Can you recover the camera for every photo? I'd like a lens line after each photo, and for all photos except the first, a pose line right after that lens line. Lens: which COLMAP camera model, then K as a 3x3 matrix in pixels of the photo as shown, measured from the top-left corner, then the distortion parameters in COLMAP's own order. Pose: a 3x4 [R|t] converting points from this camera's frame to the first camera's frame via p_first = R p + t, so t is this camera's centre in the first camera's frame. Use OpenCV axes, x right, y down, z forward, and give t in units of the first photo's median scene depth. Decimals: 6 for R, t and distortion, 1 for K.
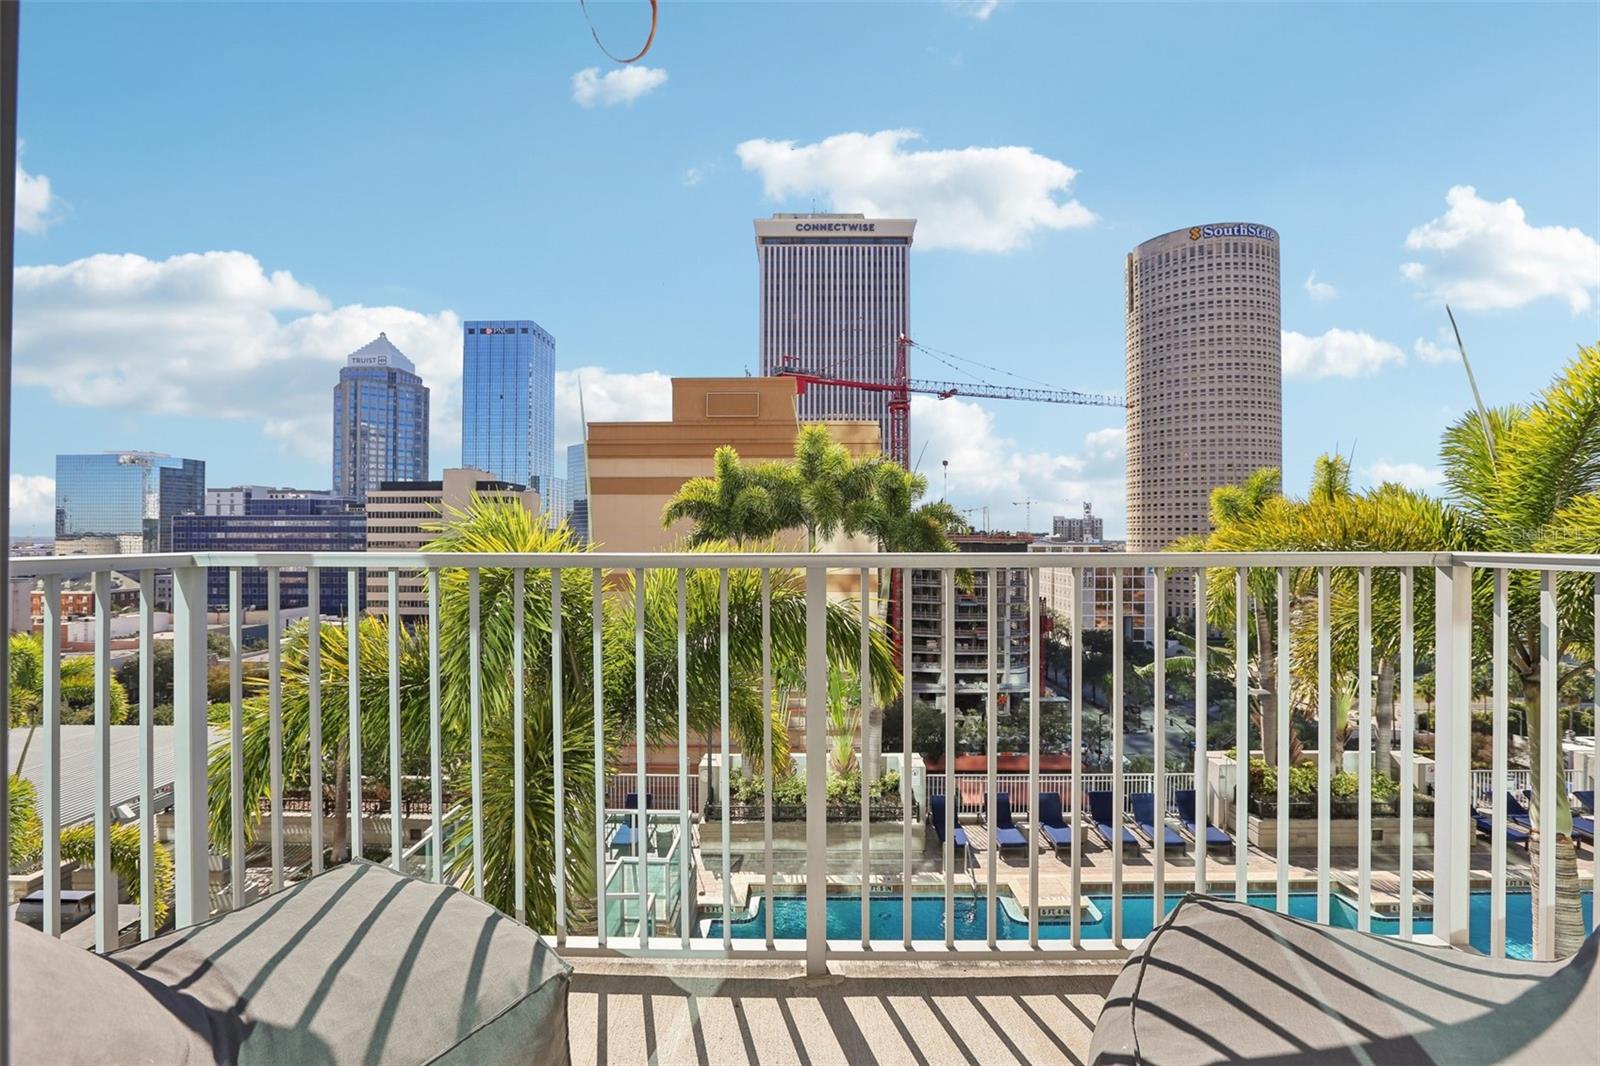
lens RADIAL K [[730.5, 0, 800.0], [0, 730.5, 533.0], [0, 0, 1]] dist [-0.023111, 0.000169]
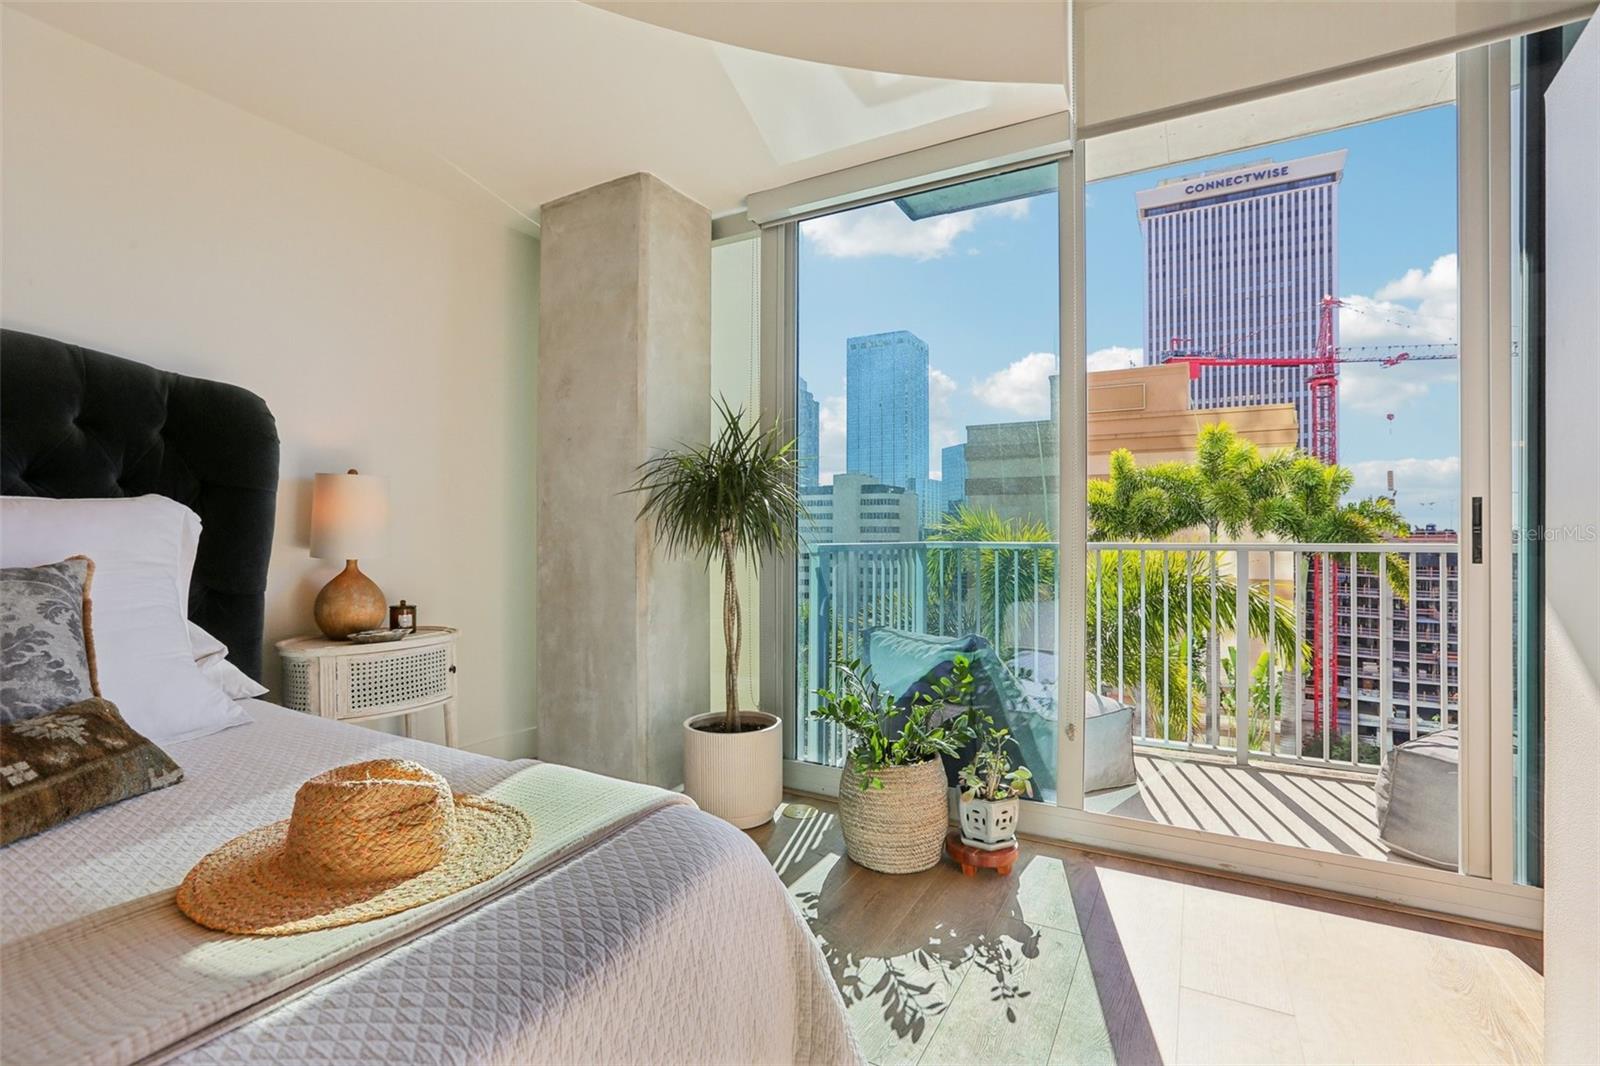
lens RADIAL K [[744.0, 0, 832.7], [0, 744.0, 525.6], [0, 0, 1]] dist [0.000802, 0.000271]
pose [[0.900685, -0.004795, -0.434446, -0.008183], [0.000738, 0.999955, -0.009506, 0.000165], [0.434471, 0.008241, 0.900648, -0.105526]]
